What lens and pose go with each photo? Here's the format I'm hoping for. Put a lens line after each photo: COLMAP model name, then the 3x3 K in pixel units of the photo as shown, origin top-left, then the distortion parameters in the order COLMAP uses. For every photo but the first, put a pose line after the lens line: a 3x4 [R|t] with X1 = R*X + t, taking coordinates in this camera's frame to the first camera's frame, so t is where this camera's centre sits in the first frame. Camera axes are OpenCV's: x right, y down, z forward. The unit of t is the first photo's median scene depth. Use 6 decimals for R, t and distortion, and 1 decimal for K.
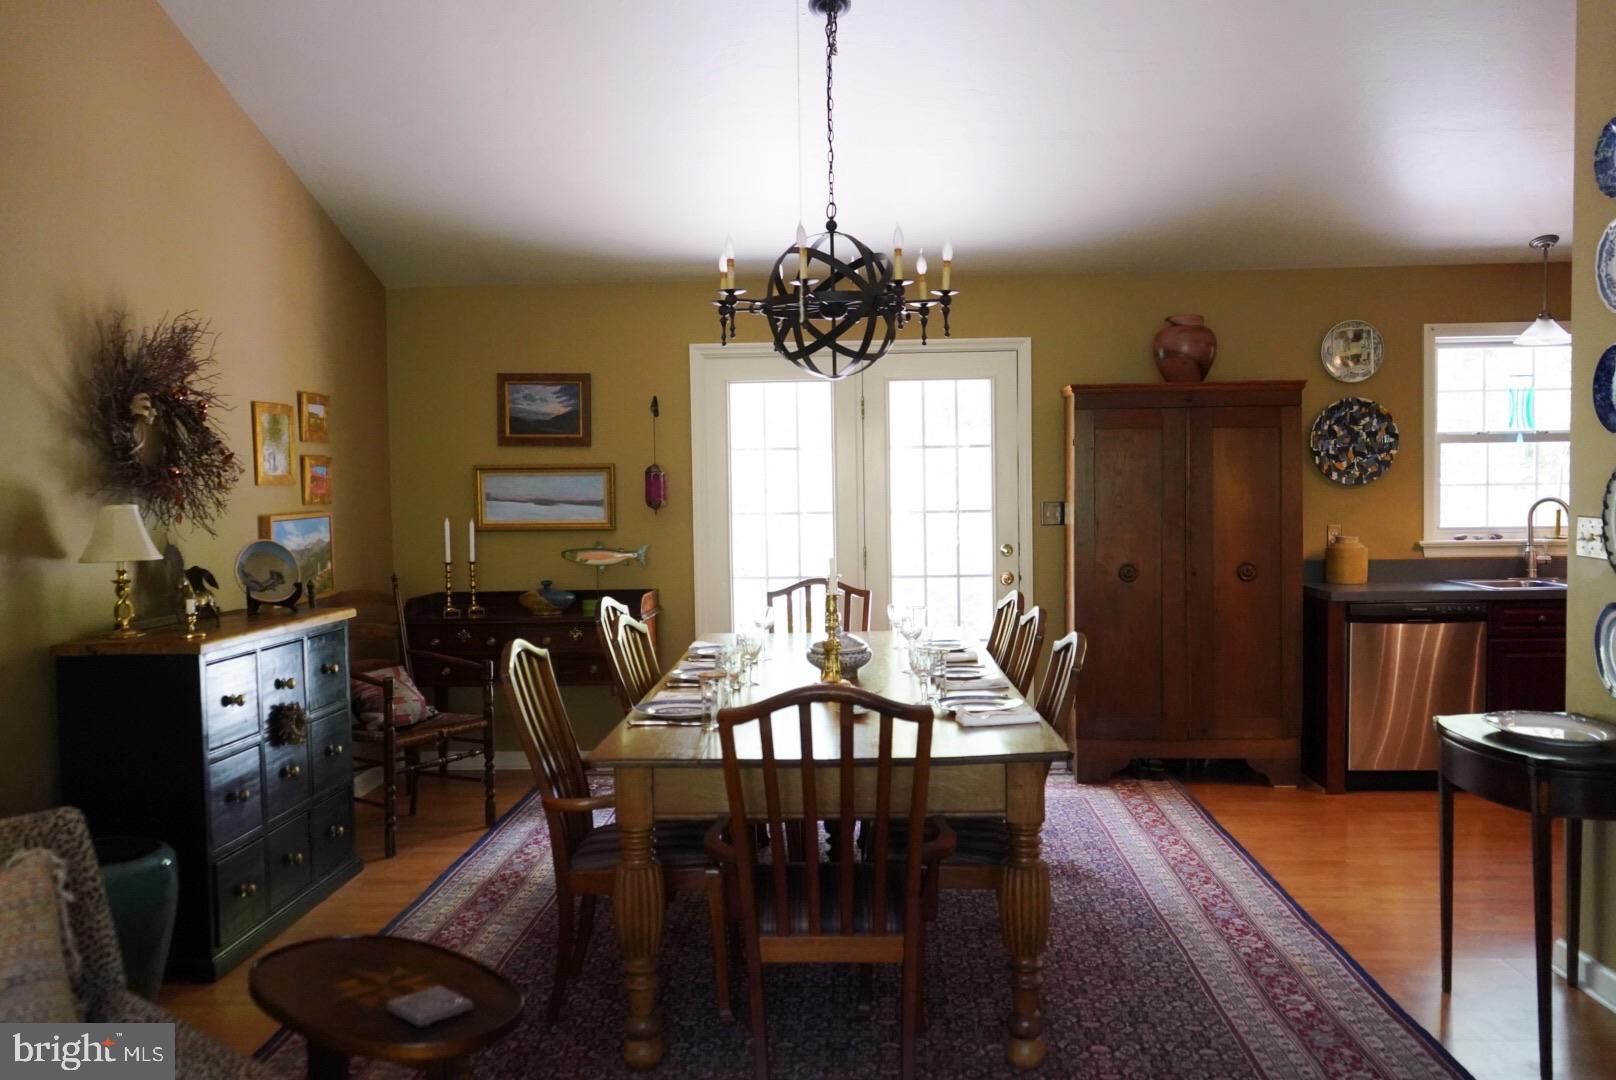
lens RADIAL K [[1306.6, 0, 817.2], [0, 1306.6, 538.2], [0, 0, 1]] dist [-0.014163, 0.003407]
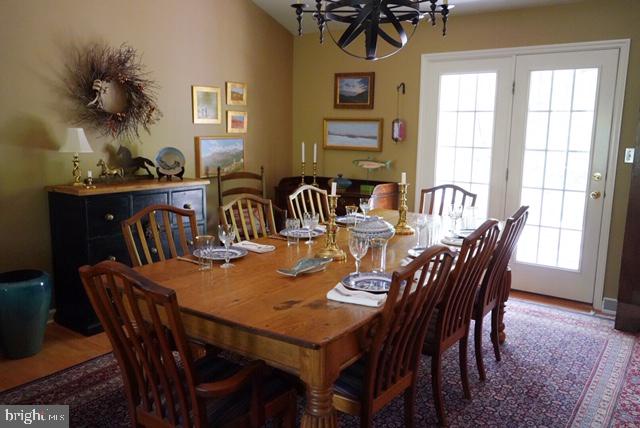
lens RADIAL K [[517.4, 0, 317.5], [0, 517.4, 214.5], [0, 0, 1]] dist [-0.014163, 0.003407]
pose [[0.830772, 0.117750, -0.544016, 0.211594], [-0.053461, 0.989729, 0.132582, -0.010910], [0.554040, -0.081062, 0.828534, 0.284614]]
